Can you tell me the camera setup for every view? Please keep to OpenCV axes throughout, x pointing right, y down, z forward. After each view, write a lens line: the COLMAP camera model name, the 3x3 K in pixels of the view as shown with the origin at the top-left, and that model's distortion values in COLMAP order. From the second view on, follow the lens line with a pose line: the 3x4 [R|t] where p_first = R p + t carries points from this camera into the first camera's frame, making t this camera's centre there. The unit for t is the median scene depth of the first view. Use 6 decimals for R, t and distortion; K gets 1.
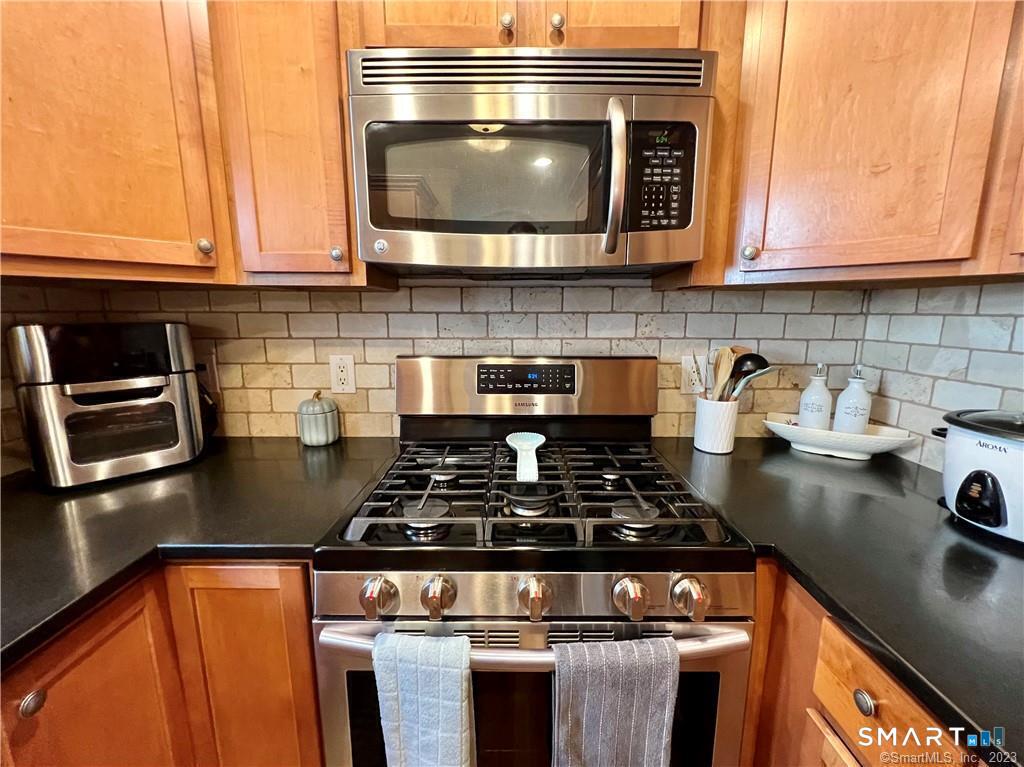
lens RADIAL K [[411.1, 0, 508.6], [0, 411.1, 389.3], [0, 0, 1]] dist [0.000265, 0.000133]
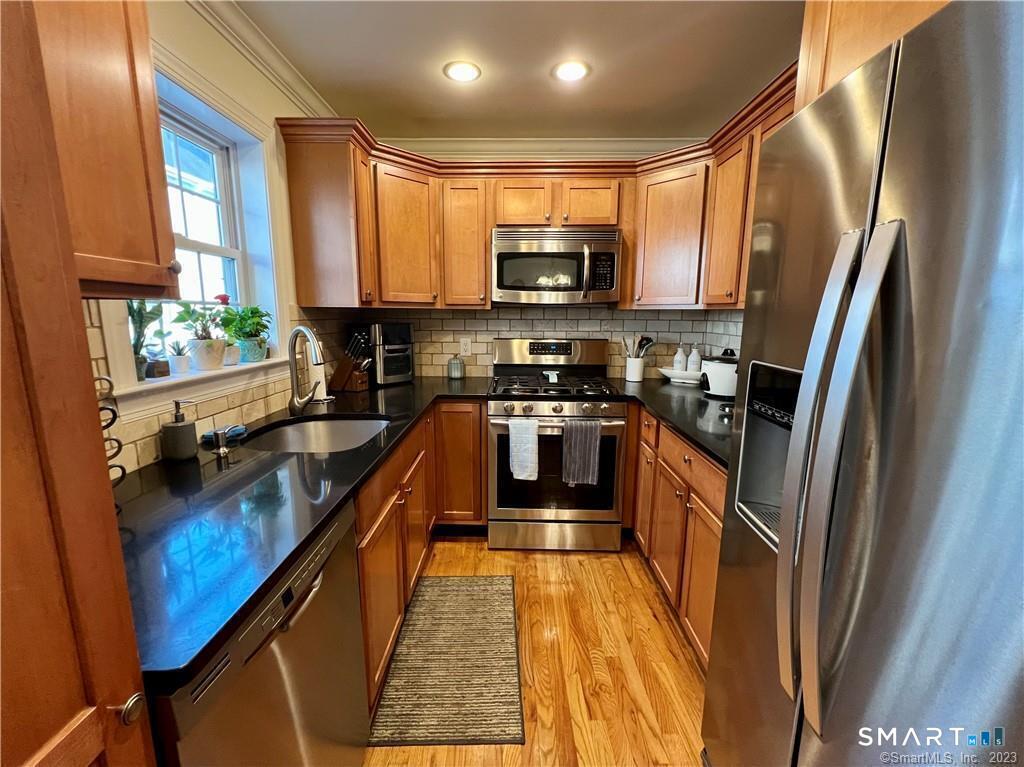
lens RADIAL K [[411.1, 0, 503.4], [0, 411.1, 384.8], [0, 0, 1]] dist [0.000265, 0.000133]
pose [[0.999765, 0.006702, -0.020611, -0.182053], [-0.007025, 0.999853, -0.015638, 0.227016], [0.020503, 0.015779, 0.999665, -1.363486]]
